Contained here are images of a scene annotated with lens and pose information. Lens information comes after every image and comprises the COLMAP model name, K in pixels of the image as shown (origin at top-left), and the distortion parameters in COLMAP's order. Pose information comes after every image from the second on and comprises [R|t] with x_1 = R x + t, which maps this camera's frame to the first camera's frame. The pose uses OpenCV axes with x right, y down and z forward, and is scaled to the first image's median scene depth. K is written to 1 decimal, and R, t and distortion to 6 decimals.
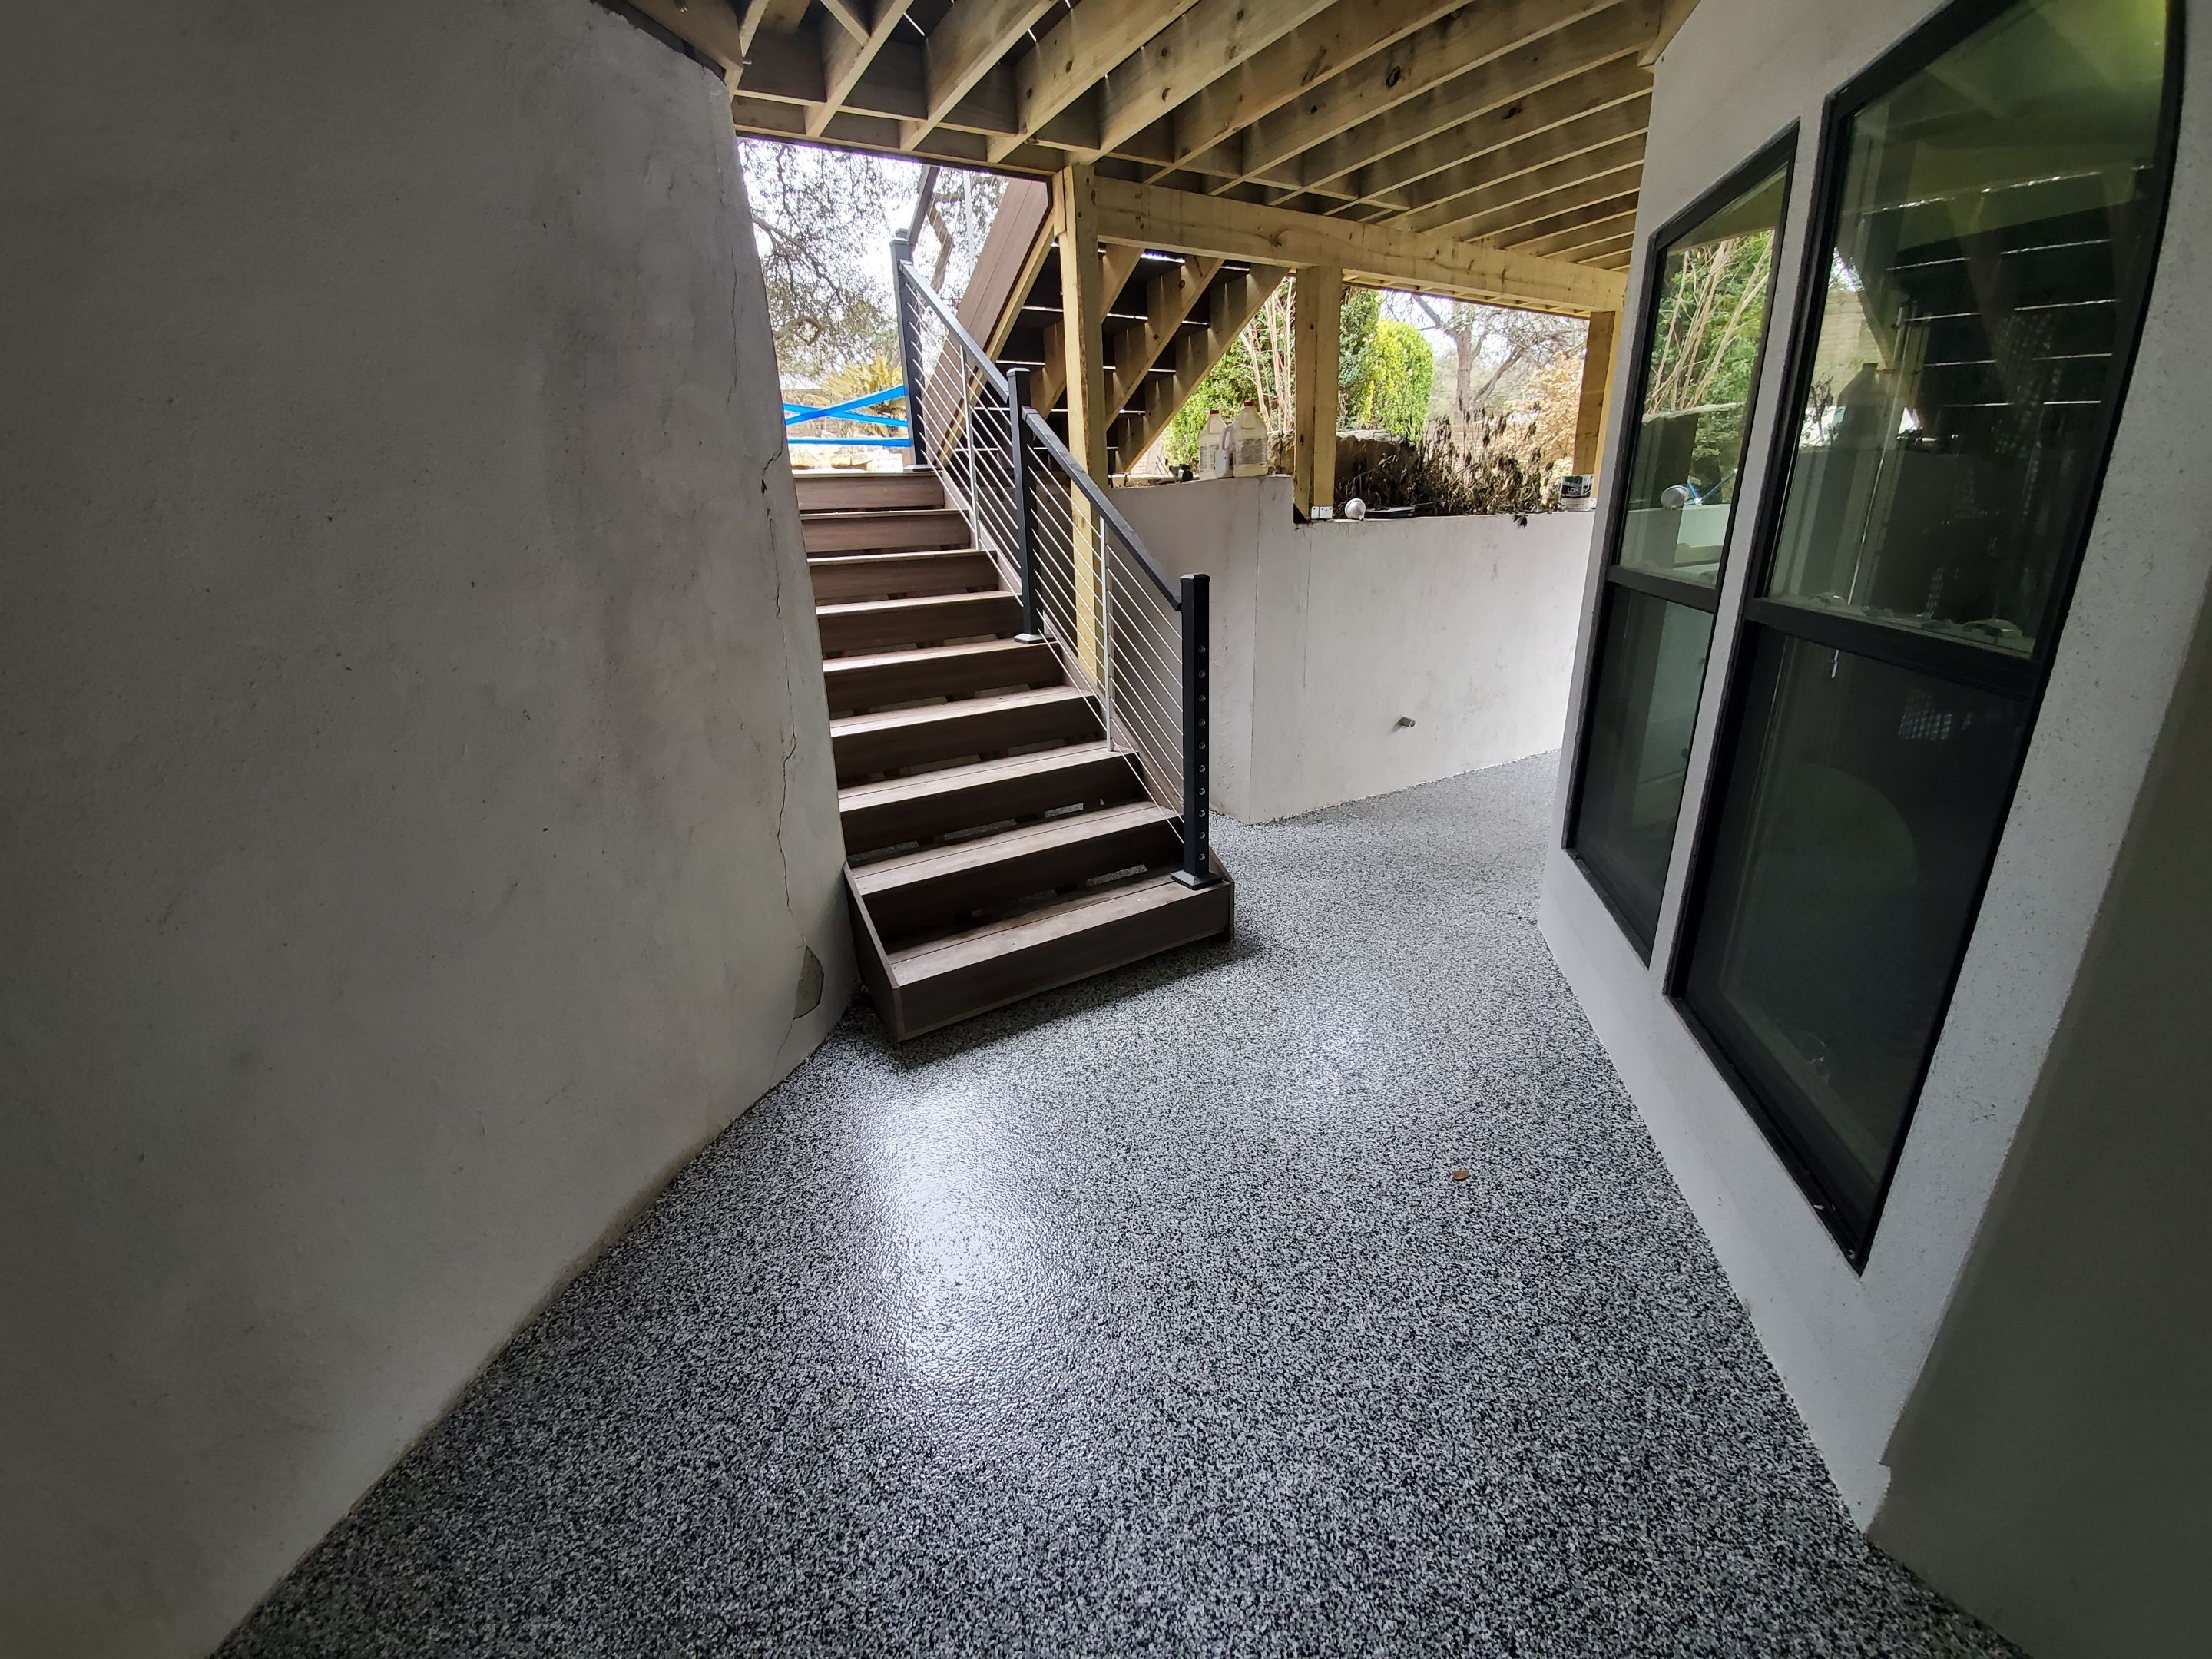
lens RADIAL K [[878.0, 0, 1086.9], [0, 878.0, 825.8], [0, 0, 1]] dist [0.011857, -0.018630]
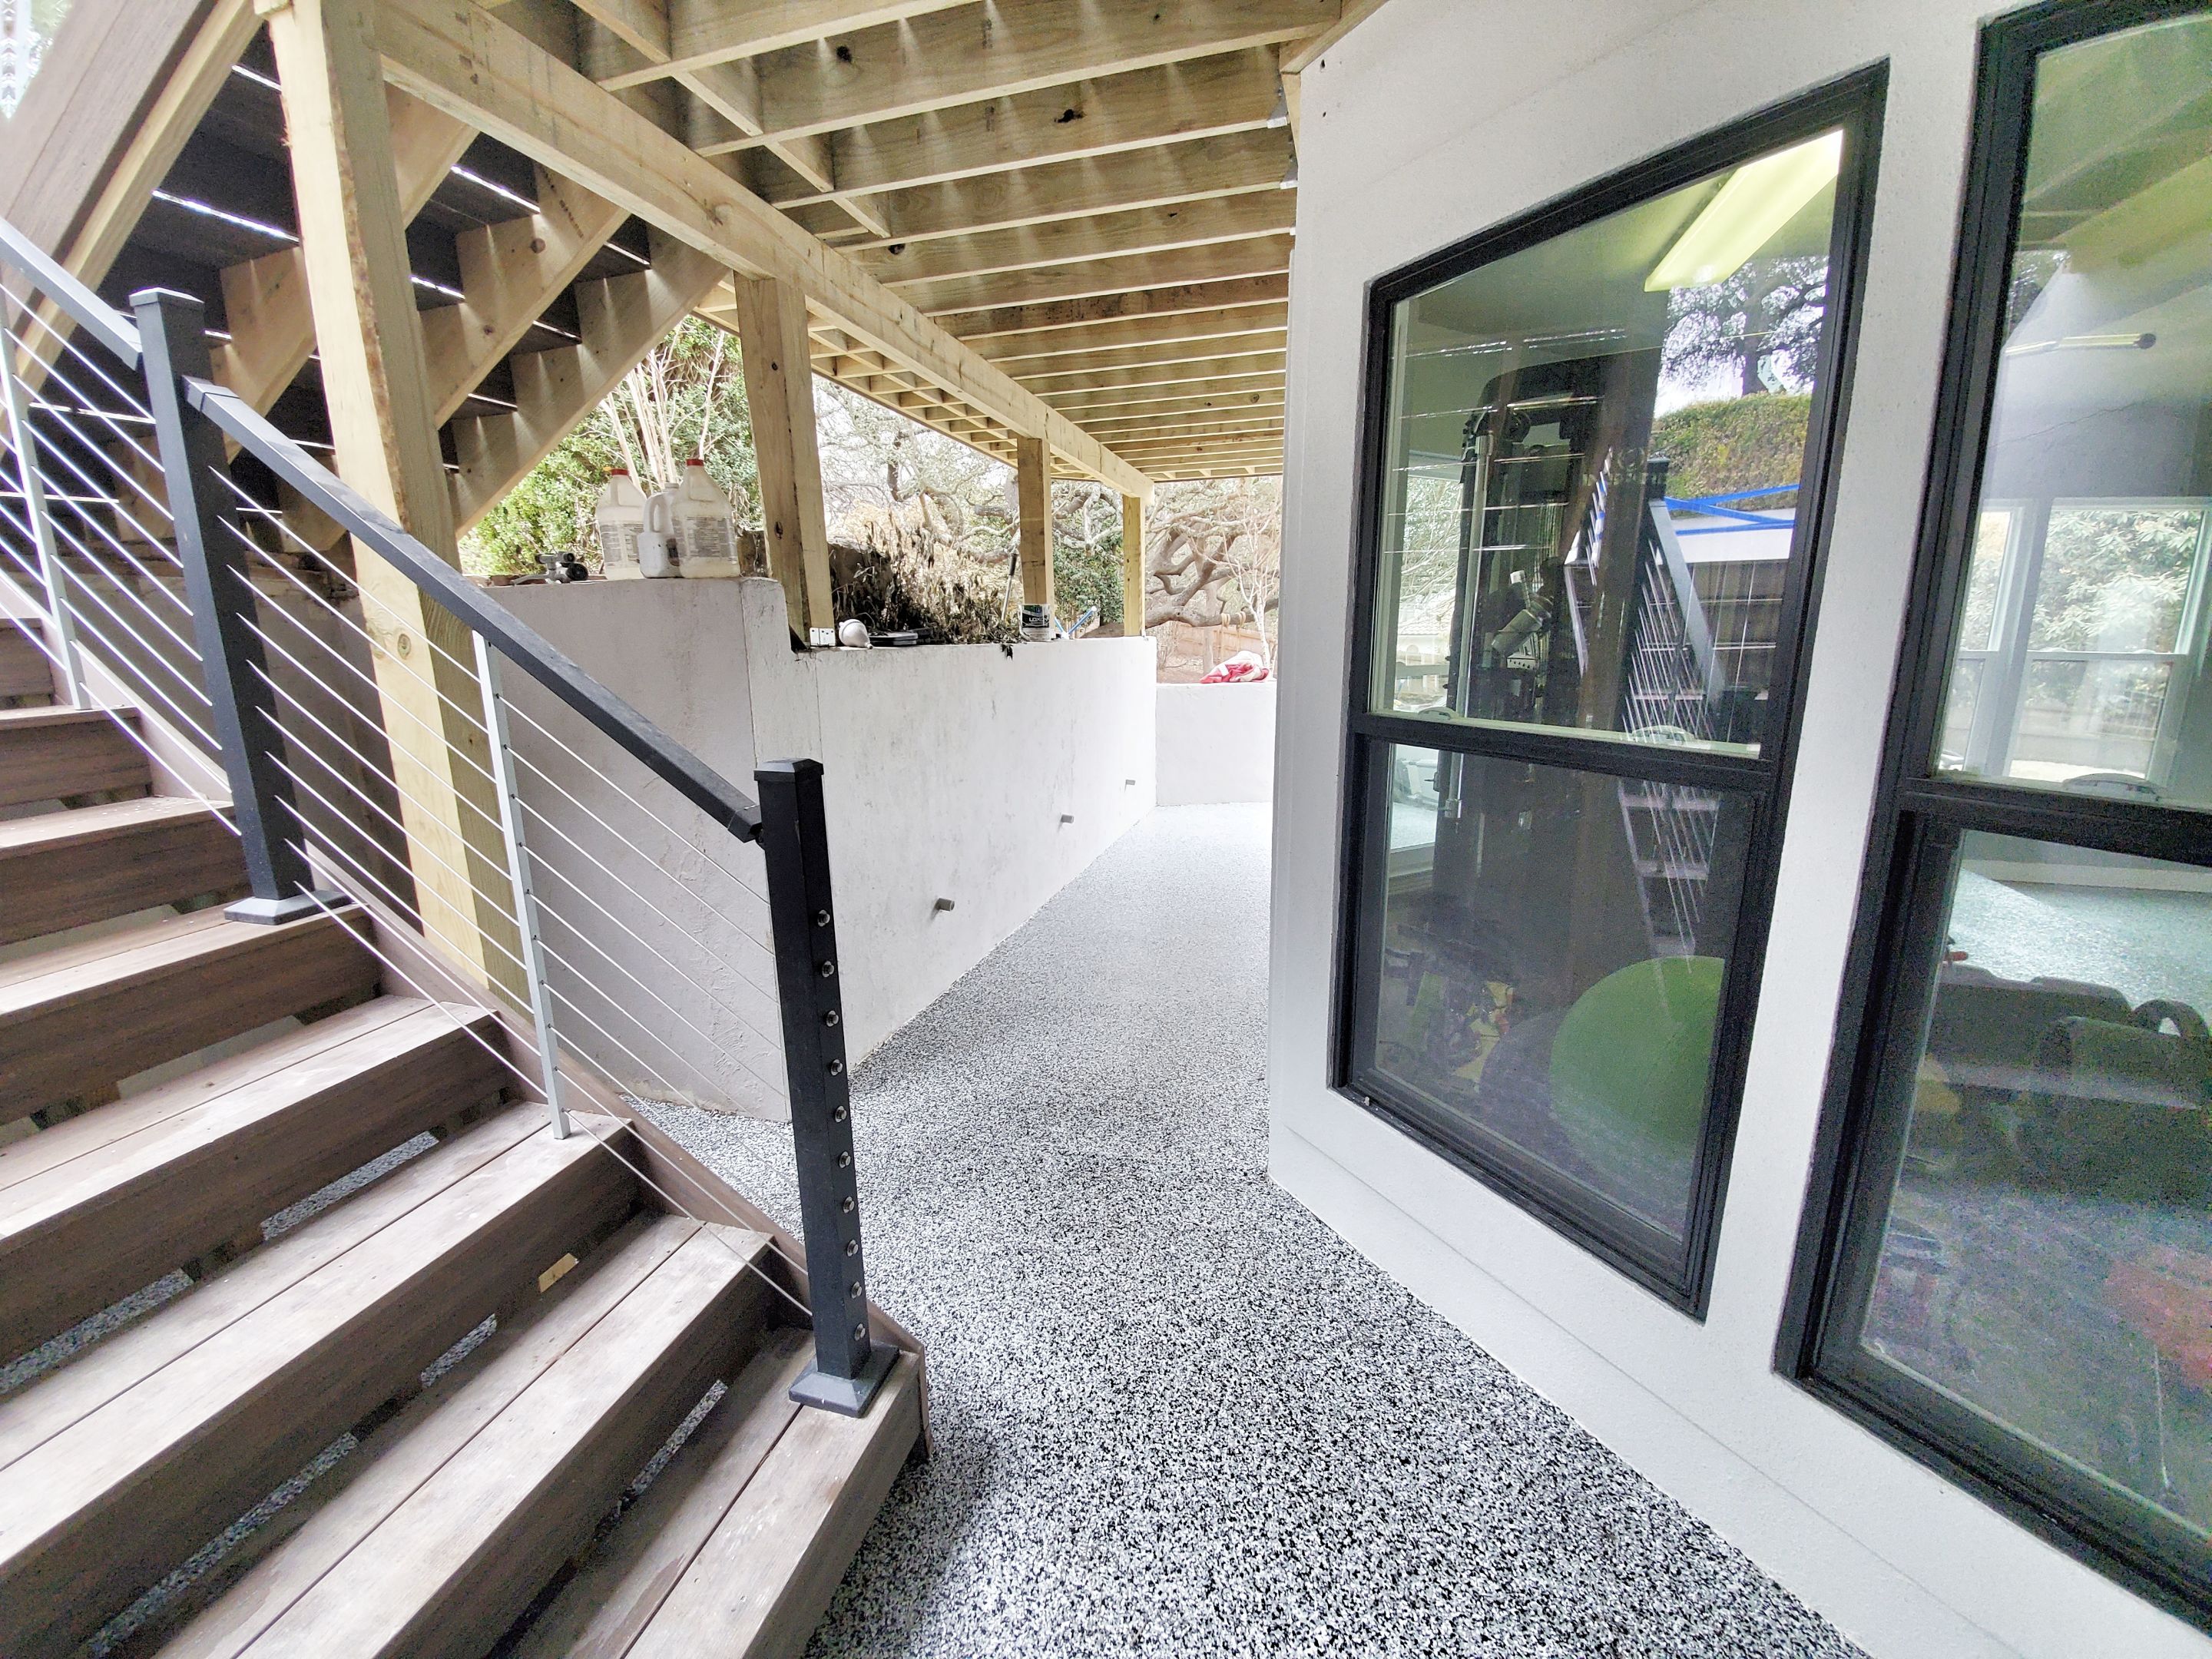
lens RADIAL K [[878.0, 0, 1086.9], [0, 878.0, 825.8], [0, 0, 1]] dist [0.011857, -0.018630]
pose [[0.744569, -0.120045, 0.656663, -0.045740], [0.208251, 0.976376, -0.057636, -0.146702], [-0.634231, 0.179665, 0.751979, 0.428732]]
